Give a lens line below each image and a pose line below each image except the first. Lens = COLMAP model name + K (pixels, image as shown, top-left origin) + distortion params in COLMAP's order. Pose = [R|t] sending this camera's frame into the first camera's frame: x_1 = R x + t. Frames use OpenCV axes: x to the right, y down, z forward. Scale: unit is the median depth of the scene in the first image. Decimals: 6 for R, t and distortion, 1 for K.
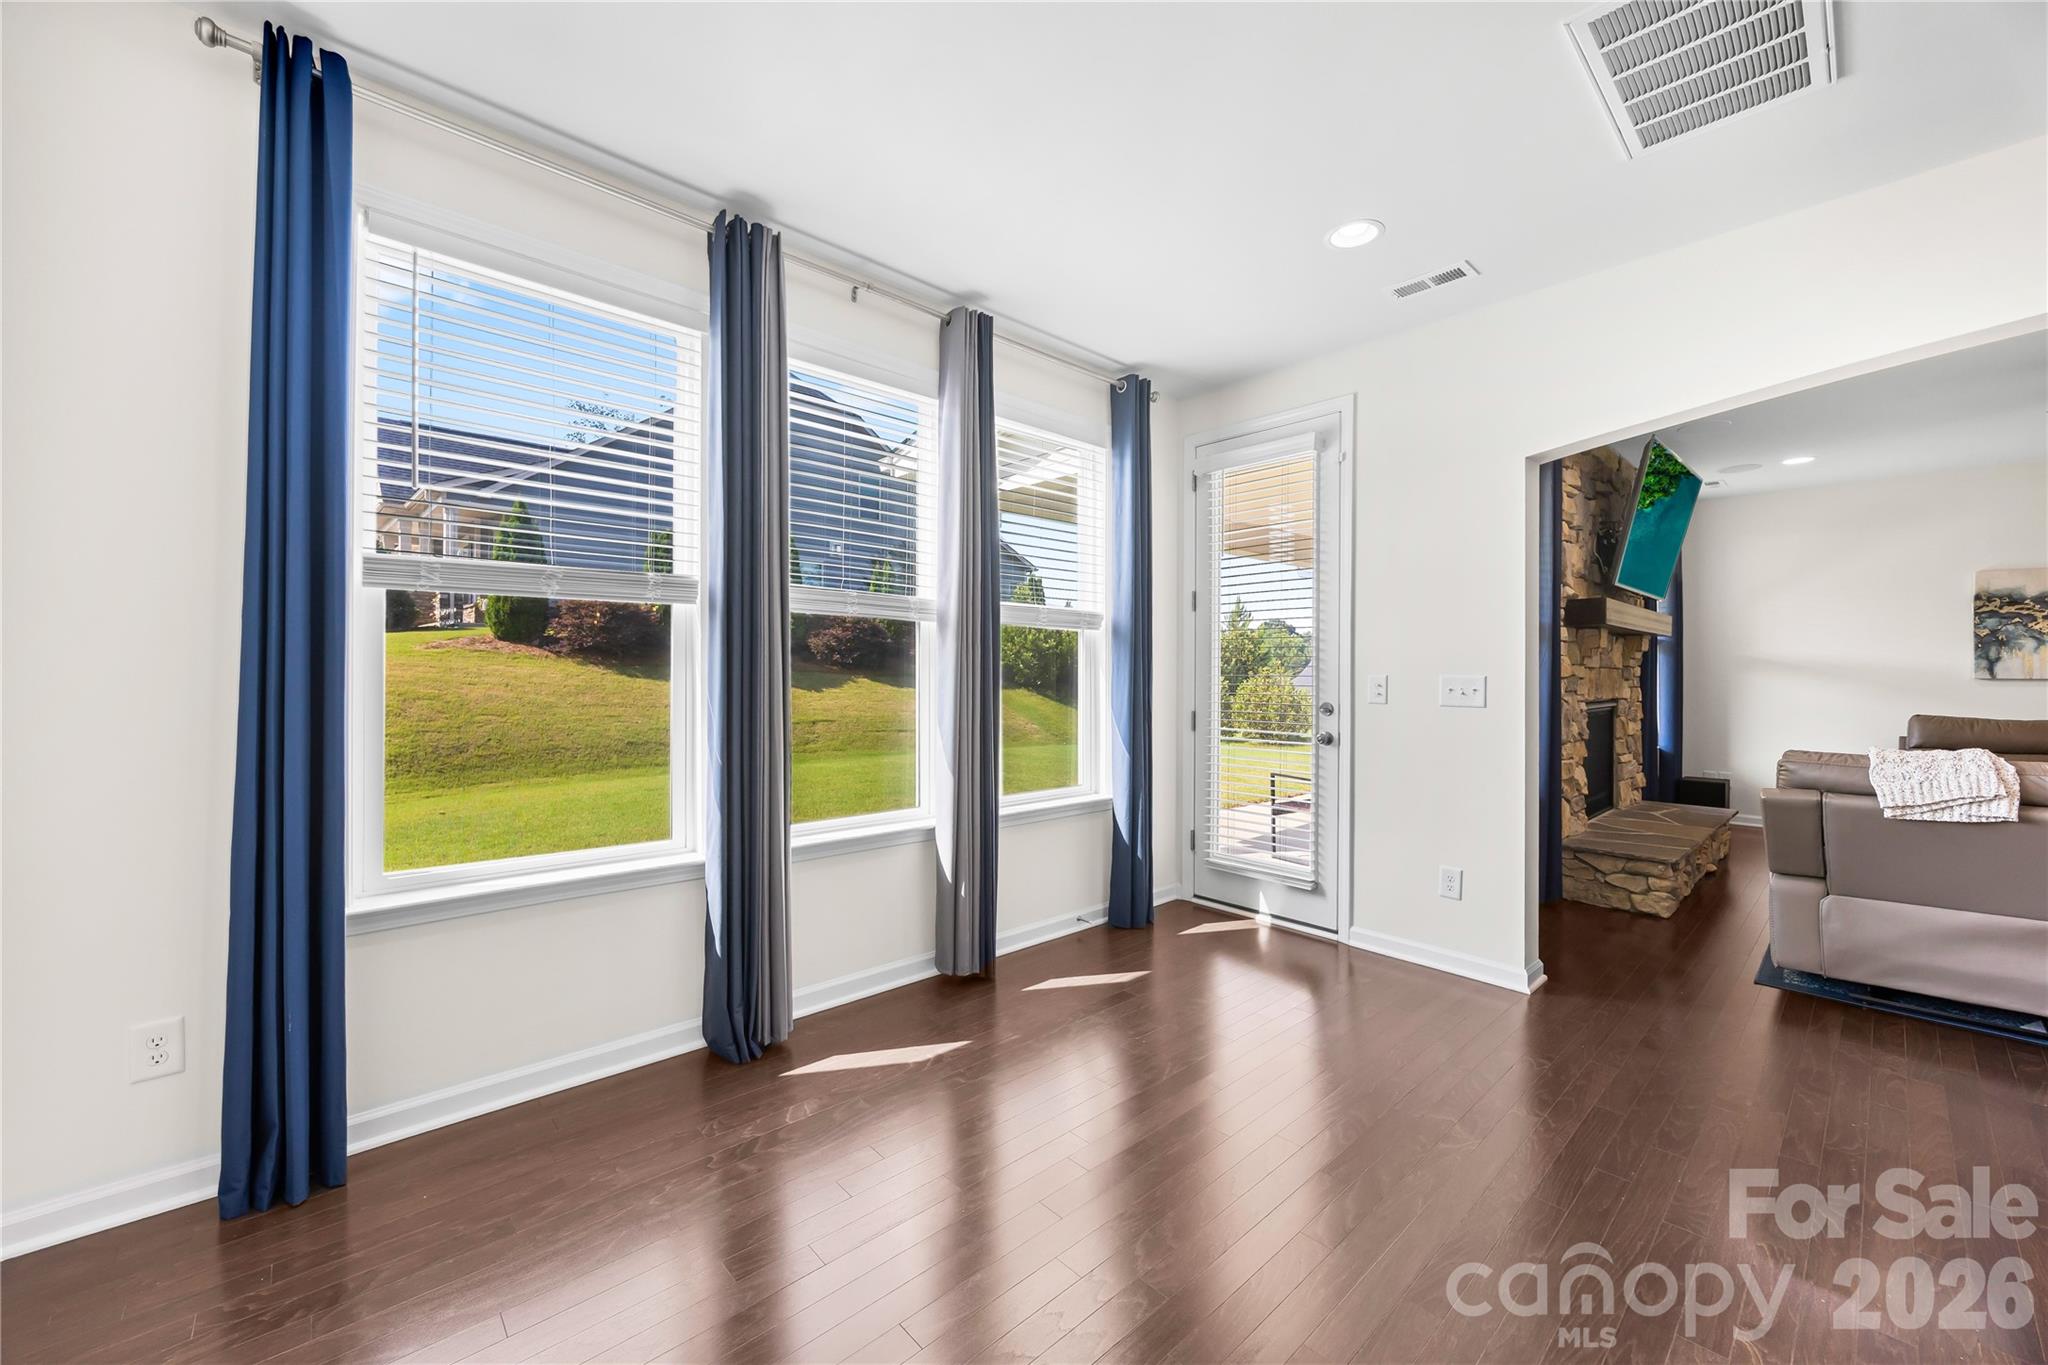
lens RADIAL K [[783.5, 0, 1025.2], [0, 783.5, 675.1], [0, 0, 1]] dist [-0.003123, 0.000677]
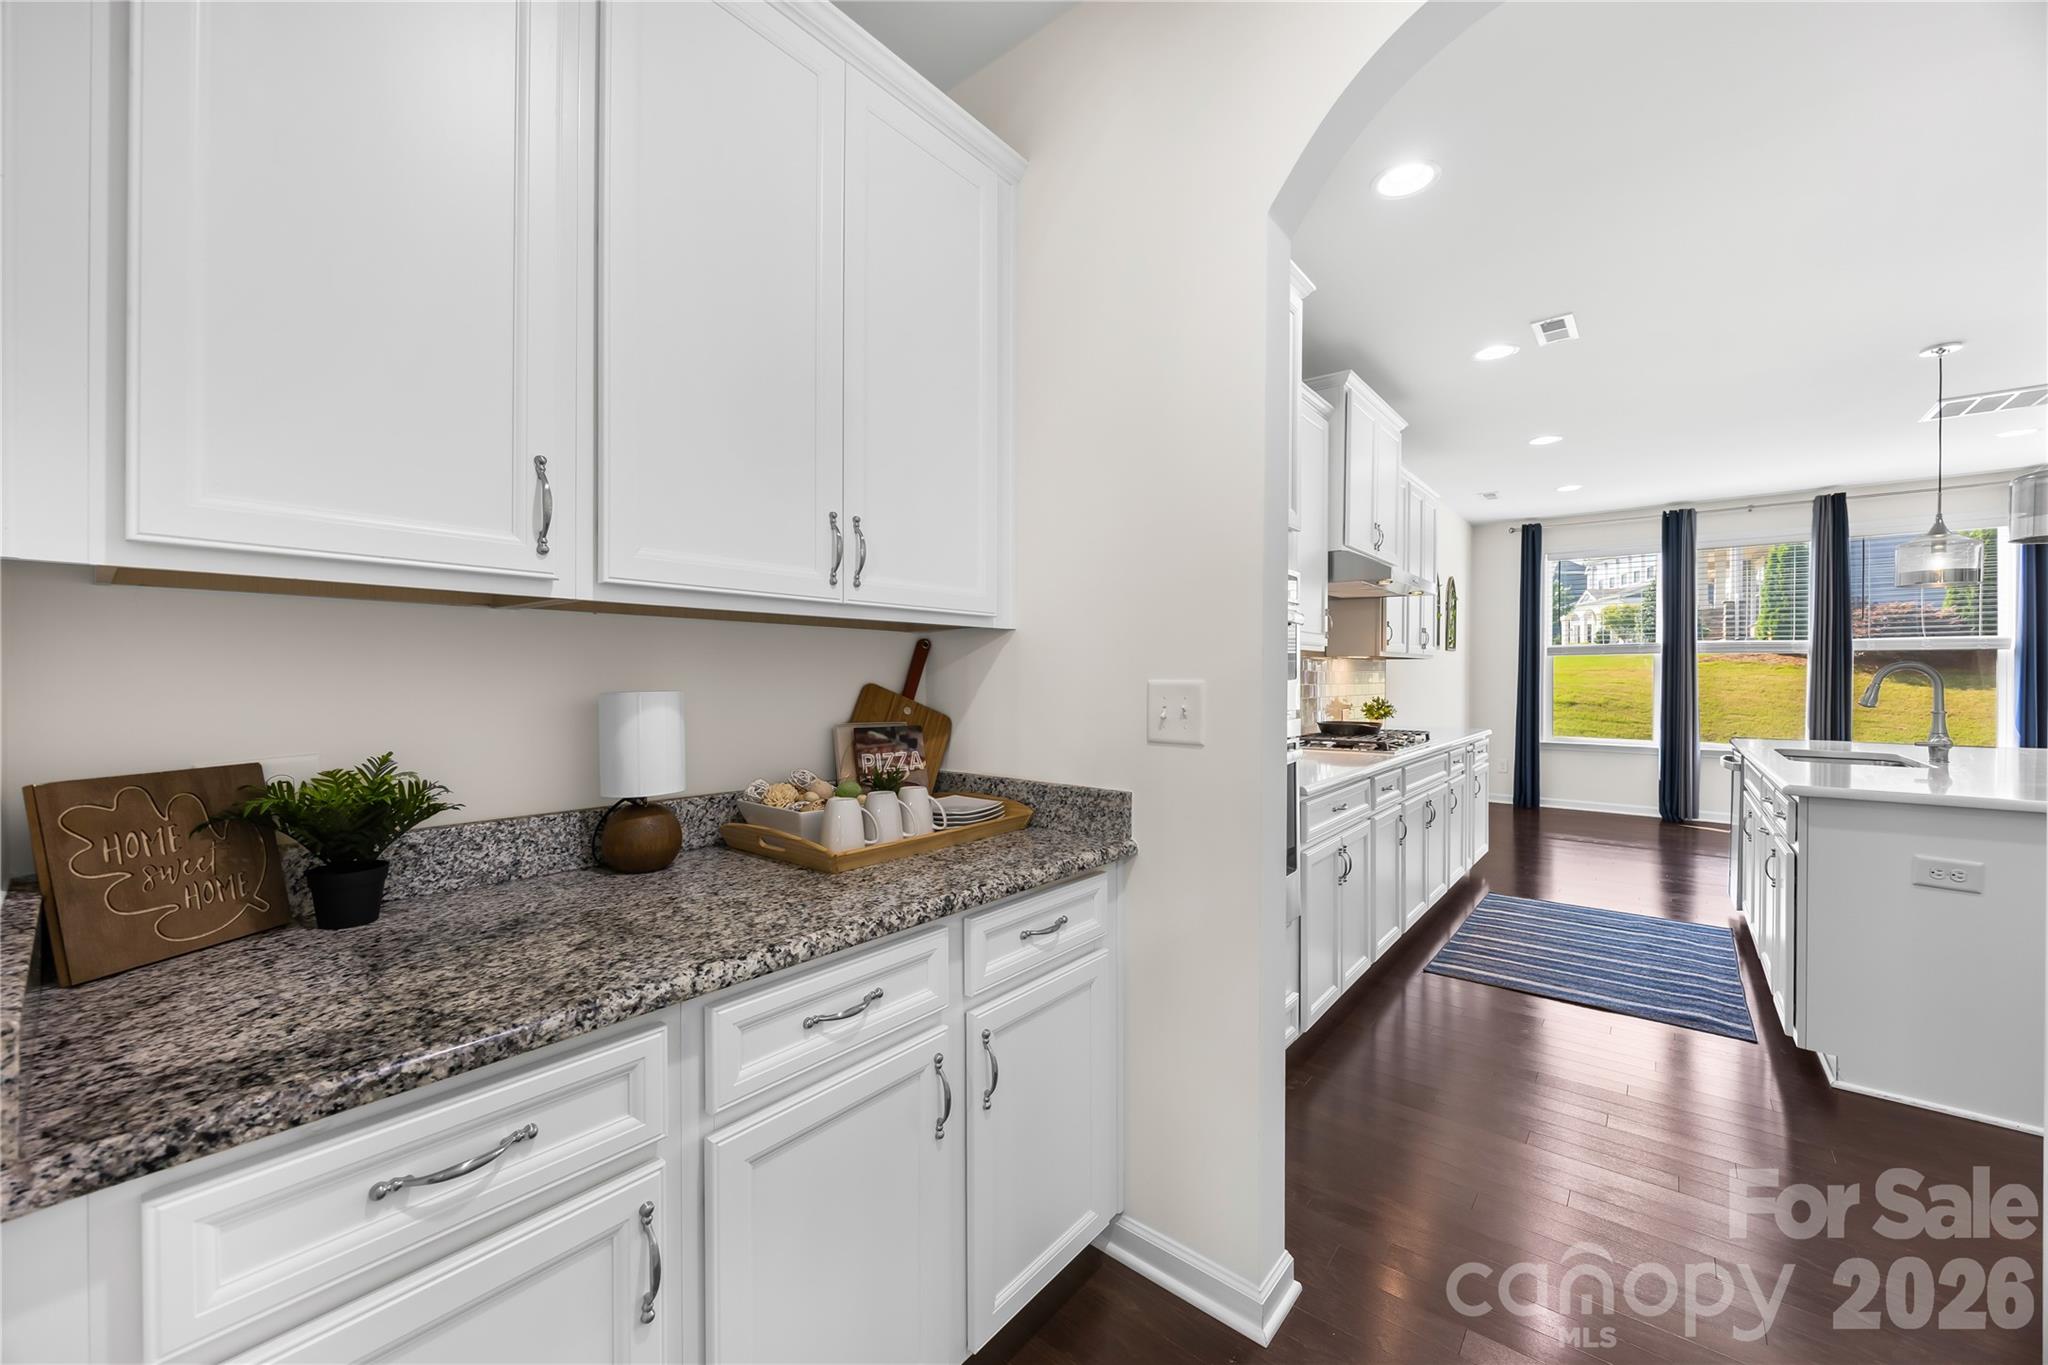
lens RADIAL K [[783.5, 0, 1022.3], [0, 783.5, 679.3], [0, 0, 1]] dist [-0.003123, 0.000677]
pose [[0.144718, -0.002273, -0.989470, 0.929265], [-0.004139, 0.999987, -0.002903, 0.006149], [0.989464, 0.004515, 0.144707, -0.751918]]
